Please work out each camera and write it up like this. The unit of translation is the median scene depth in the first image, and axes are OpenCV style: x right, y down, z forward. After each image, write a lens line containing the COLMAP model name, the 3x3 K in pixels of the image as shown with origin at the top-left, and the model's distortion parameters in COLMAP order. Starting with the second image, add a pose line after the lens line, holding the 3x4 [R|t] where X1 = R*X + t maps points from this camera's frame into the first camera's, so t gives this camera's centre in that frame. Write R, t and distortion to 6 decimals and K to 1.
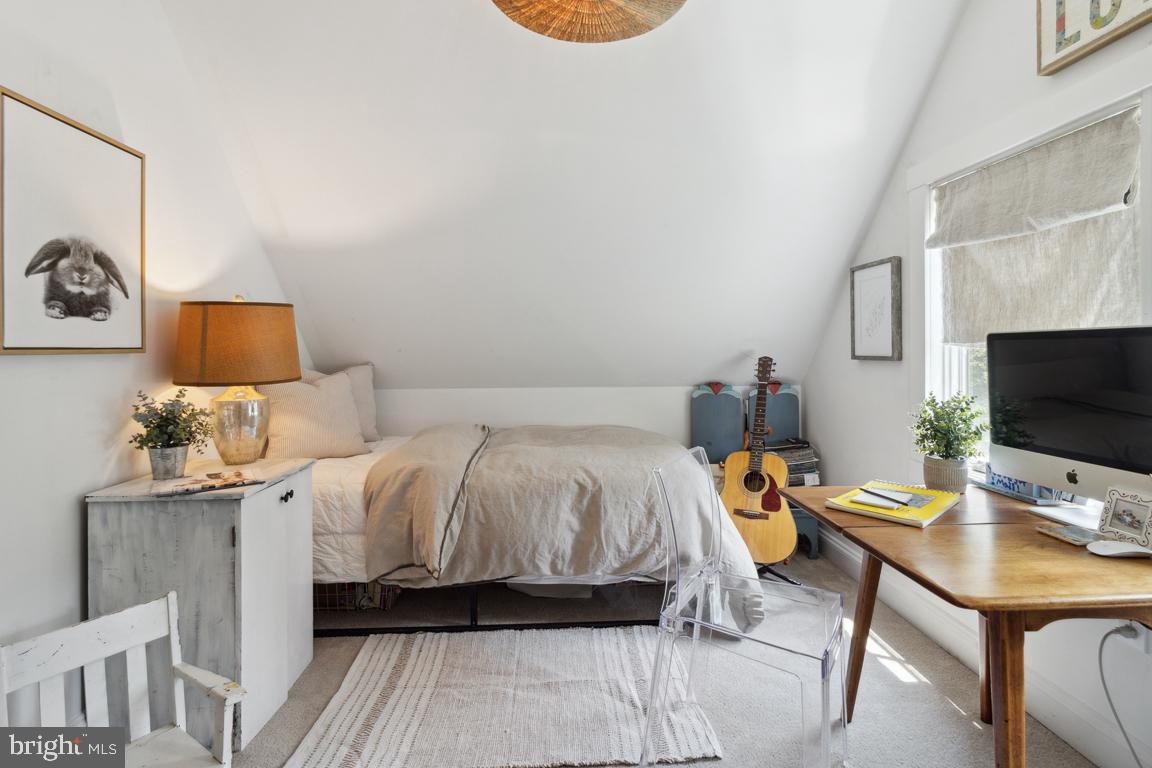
lens RADIAL K [[543.1, 0, 580.6], [0, 543.1, 355.6], [0, 0, 1]] dist [-0.002310, -0.000358]
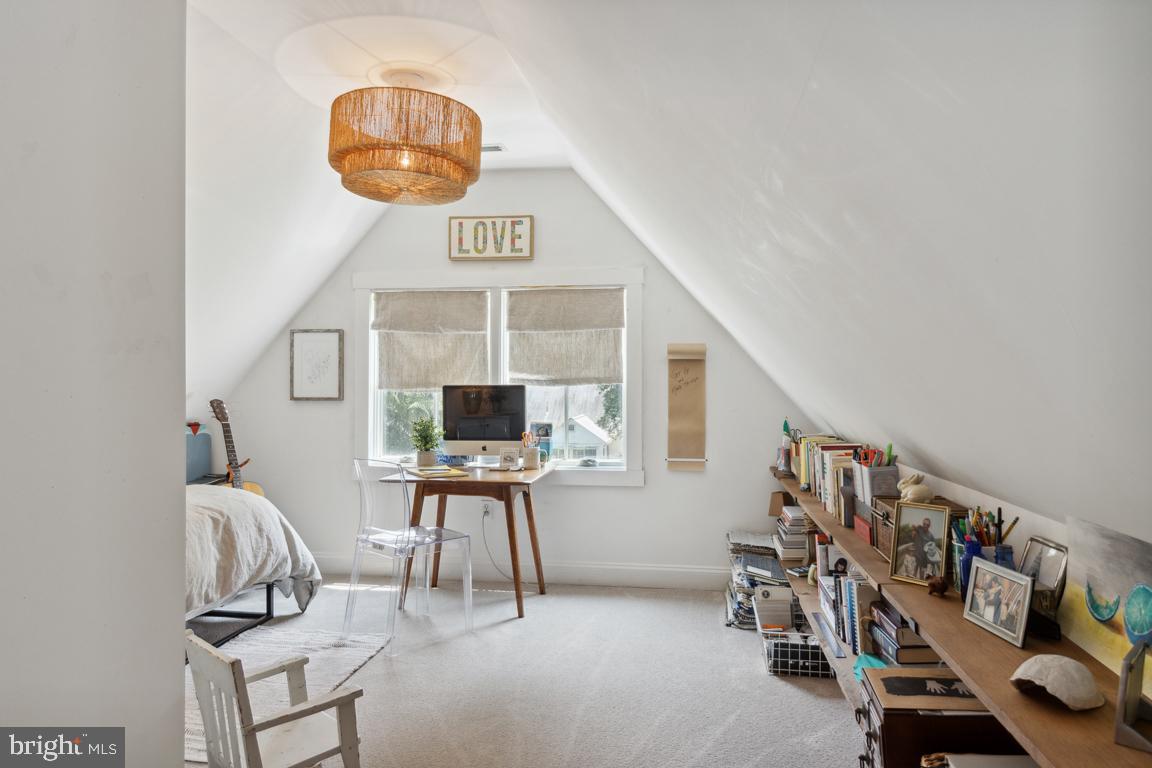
lens RADIAL K [[753.3, 0, 576.7], [0, 753.3, 383.2], [0, 0, 1]] dist [-0.000353, -0.000173]
pose [[0.191971, 0.007751, 0.981370, -1.411526], [0.009296, 0.999910, -0.009716, -0.012817], [-0.981357, 0.010988, 0.191882, -0.012851]]
